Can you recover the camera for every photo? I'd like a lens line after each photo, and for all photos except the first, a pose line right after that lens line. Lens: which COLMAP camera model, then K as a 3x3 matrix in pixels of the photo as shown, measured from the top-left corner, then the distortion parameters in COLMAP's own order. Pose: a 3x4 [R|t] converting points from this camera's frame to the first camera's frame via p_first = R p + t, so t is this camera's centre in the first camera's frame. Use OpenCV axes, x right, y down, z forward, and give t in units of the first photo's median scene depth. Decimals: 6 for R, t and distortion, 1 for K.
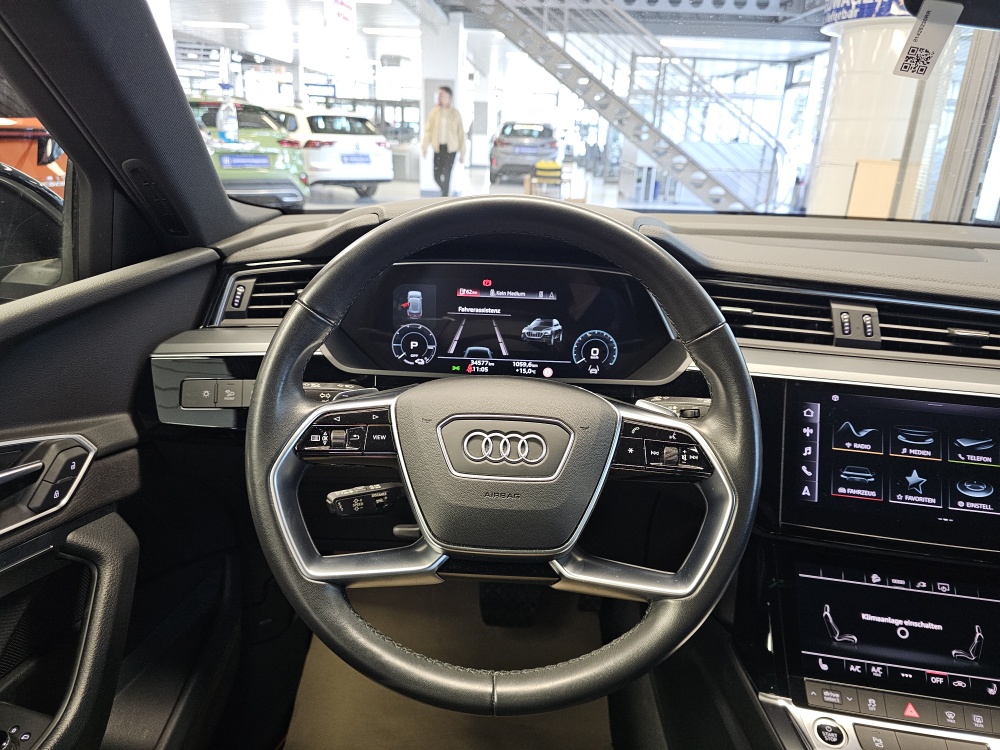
lens RADIAL K [[674.5, 0, 507.2], [0, 674.5, 368.4], [0, 0, 1]] dist [0.057366, -0.062638]
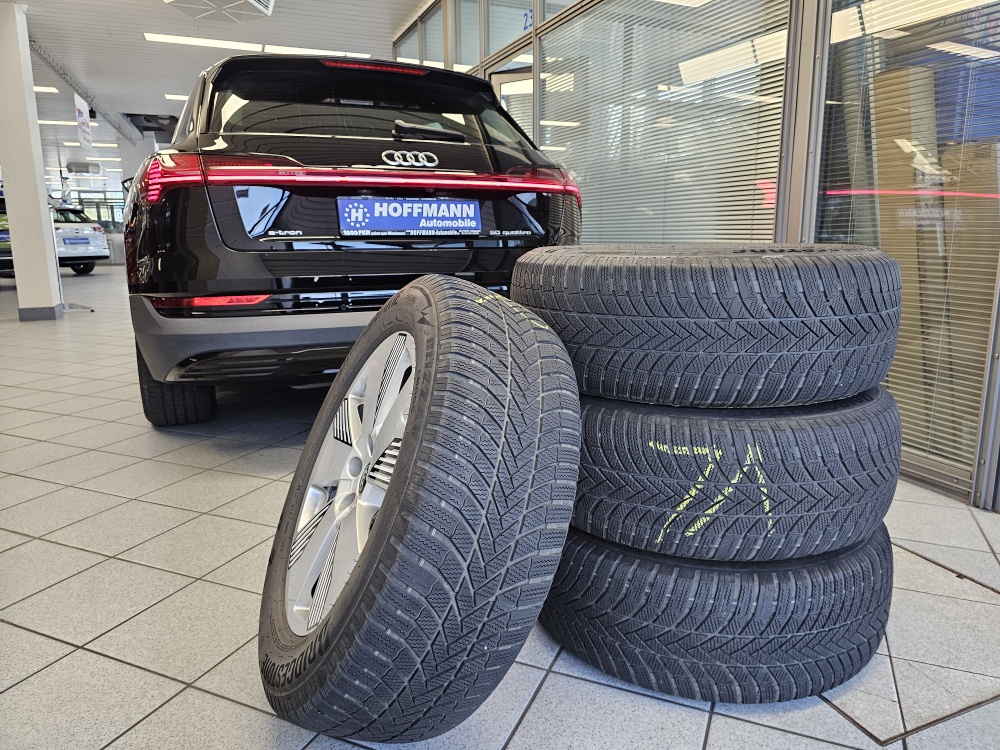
lens RADIAL K [[674.5, 0, 516.9], [0, 674.5, 375.6], [0, 0, 1]] dist [0.057366, -0.062638]
pose [[0.904260, -0.131332, 0.406283, -0.491381], [0.181176, 0.979633, -0.086573, 2.795827], [-0.386639, 0.151893, 0.909637, -6.169364]]
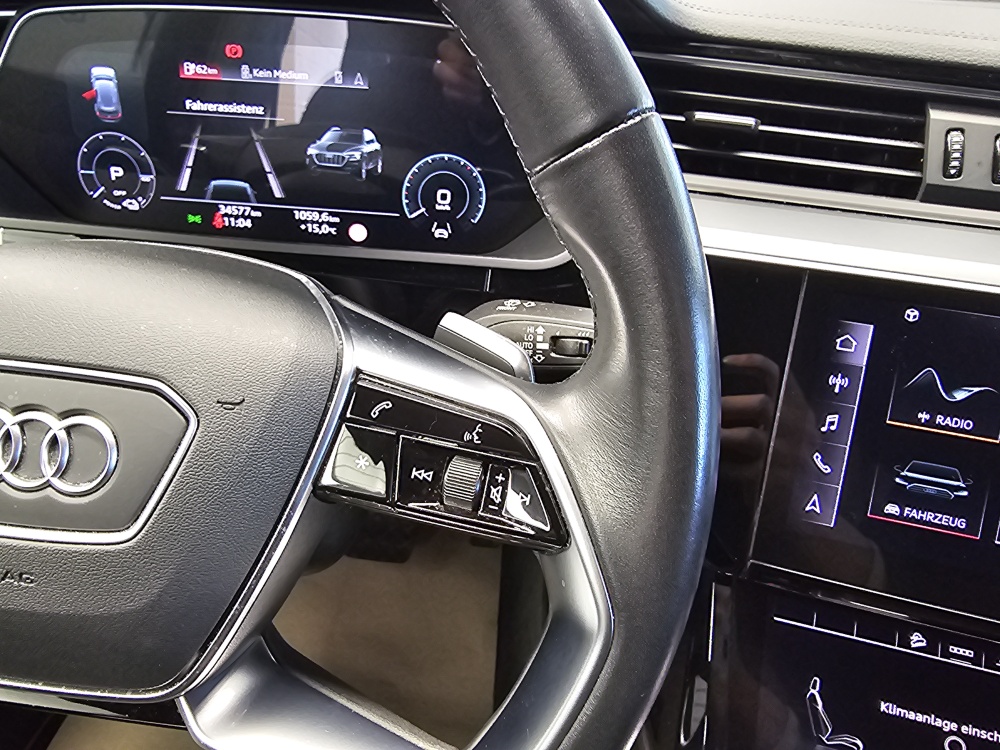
lens RADIAL K [[684.4, 0, 427.9], [0, 684.4, 372.8], [0, 0, 1]] dist [-0.011940, 0.009894]
pose [[0.994285, 0.056442, -0.090623, 0.177955], [-0.034751, 0.973699, 0.225172, -0.010504], [0.100949, -0.220736, 0.970095, 0.455702]]
